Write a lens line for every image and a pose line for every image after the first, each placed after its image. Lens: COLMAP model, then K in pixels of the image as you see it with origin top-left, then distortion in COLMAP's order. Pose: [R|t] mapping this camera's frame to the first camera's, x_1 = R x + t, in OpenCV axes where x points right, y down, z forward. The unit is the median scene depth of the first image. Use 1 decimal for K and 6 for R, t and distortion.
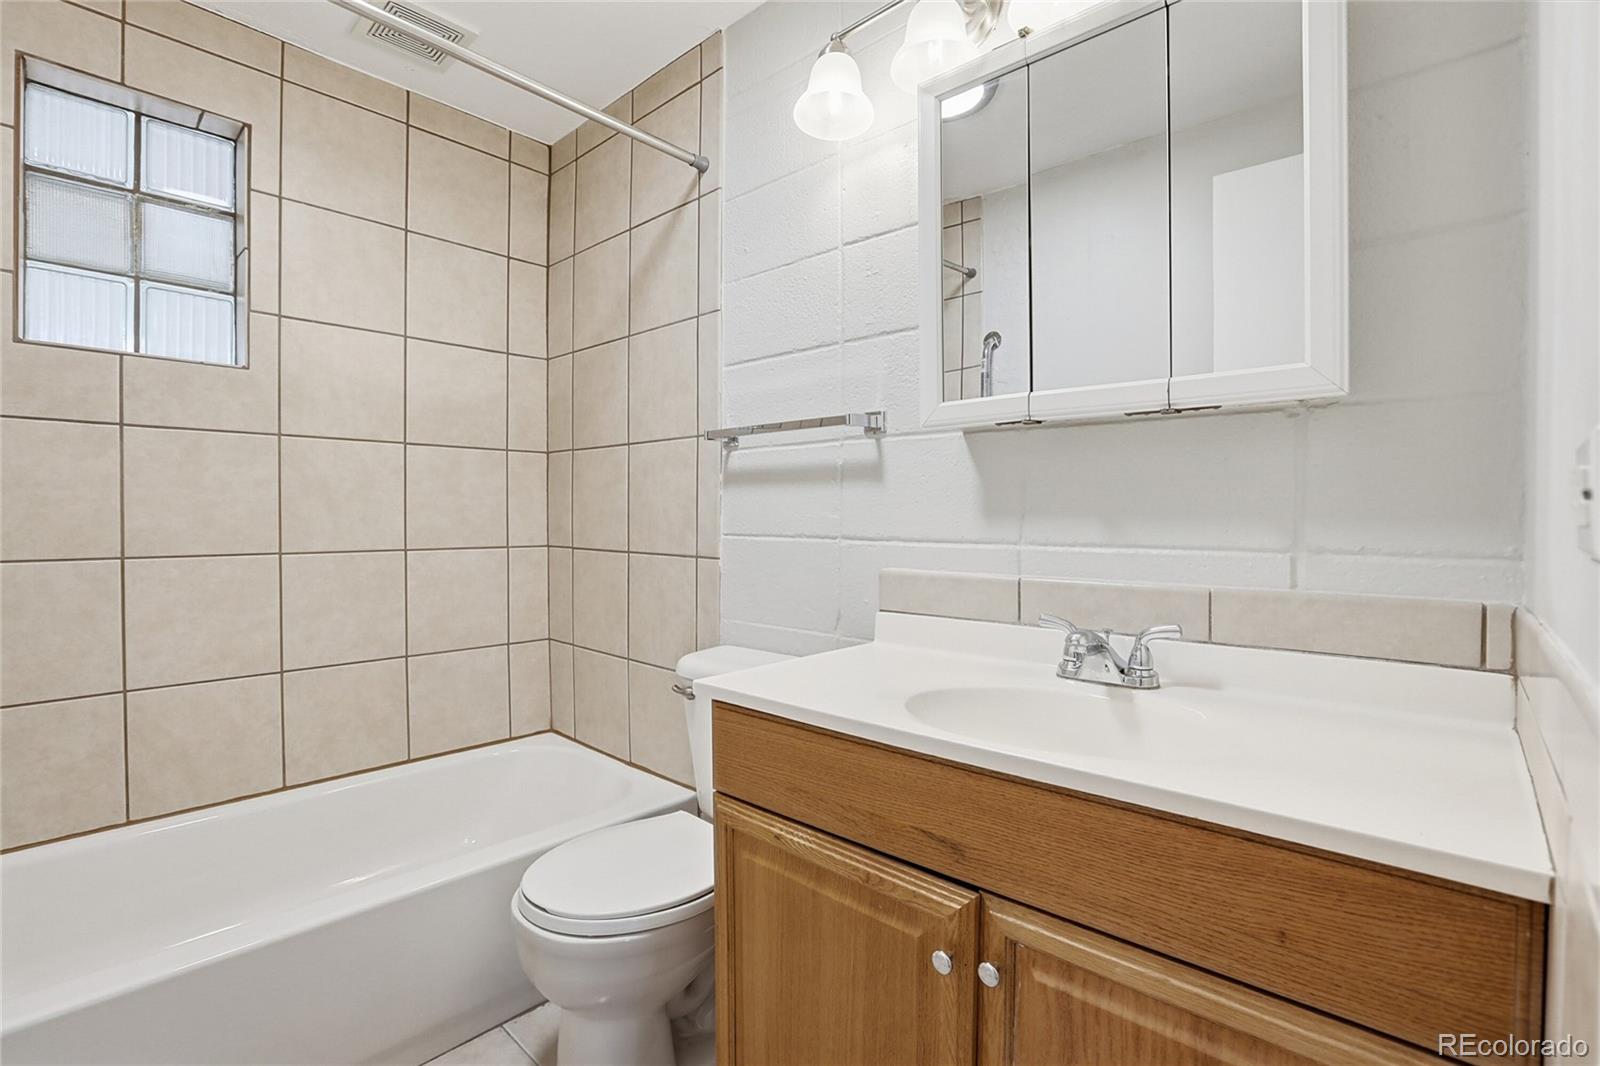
lens RADIAL K [[742.4, 0, 800.0], [0, 742.4, 517.9], [0, 0, 1]] dist [-0.060833, 0.025503]
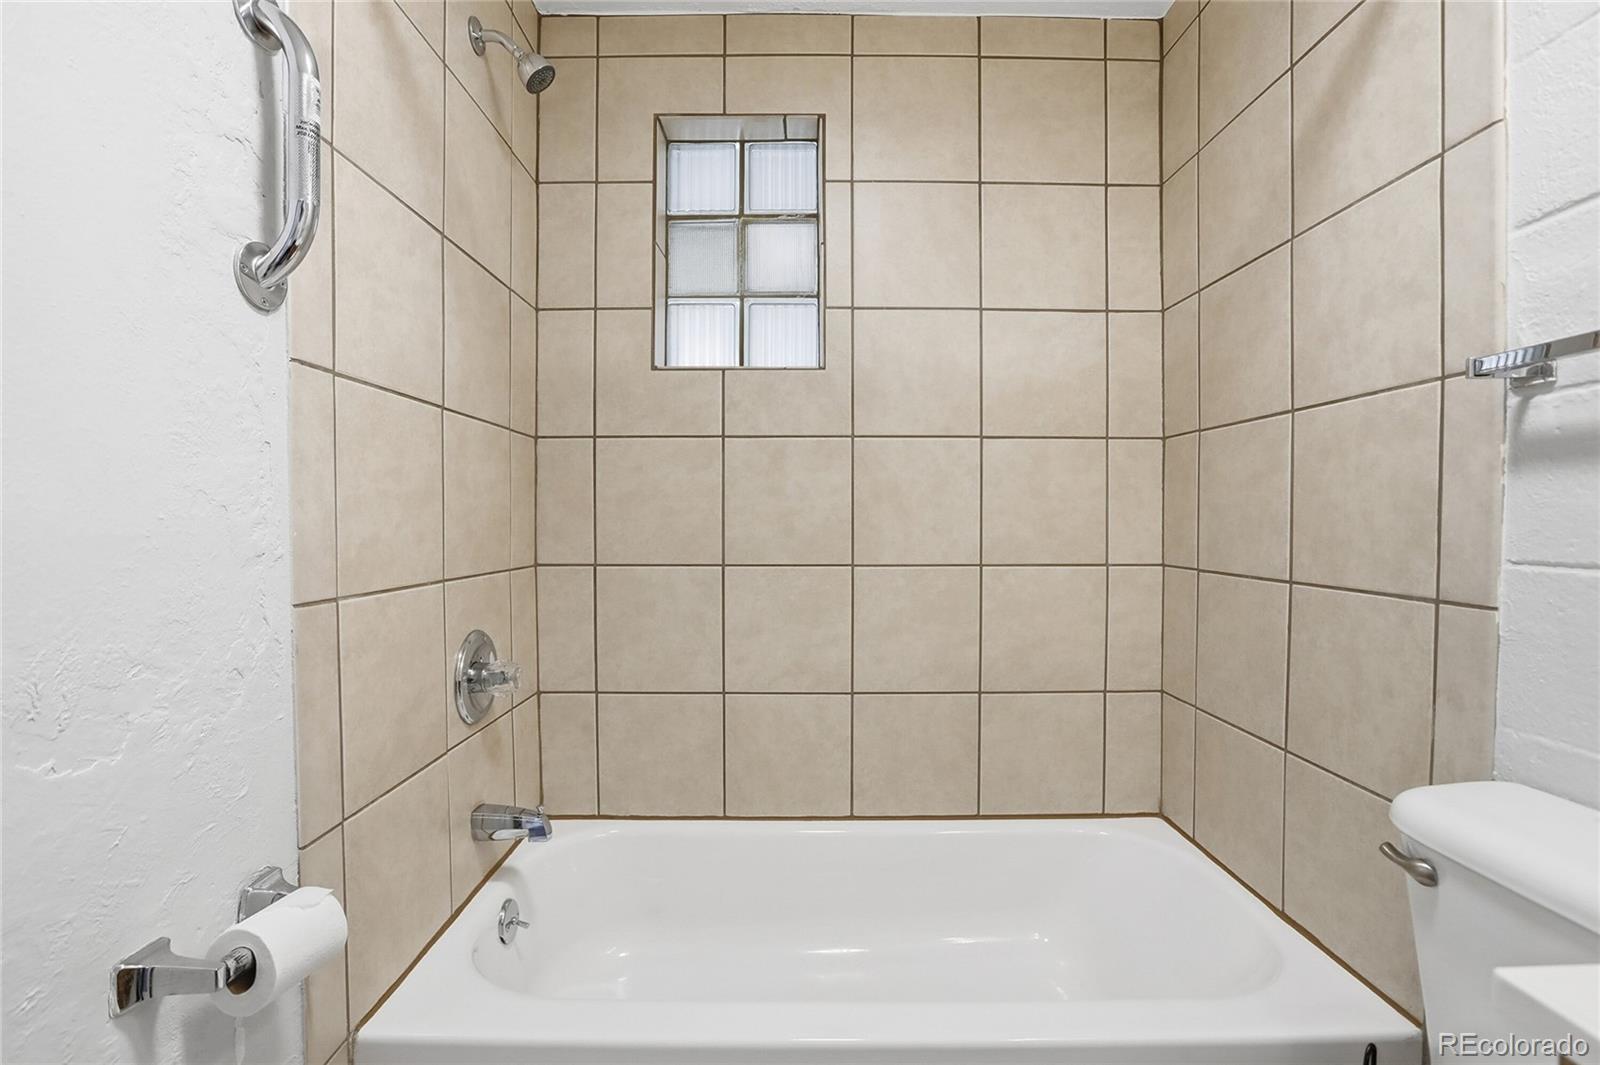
lens RADIAL K [[731.9, 0, 796.1], [0, 731.9, 540.4], [0, 0, 1]] dist [-0.061245, 0.018979]
pose [[0.679919, 0.016704, -0.733097, -0.081691], [0.000160, 0.999737, 0.022928, -0.003746], [0.733287, -0.015706, 0.679737, 0.310245]]
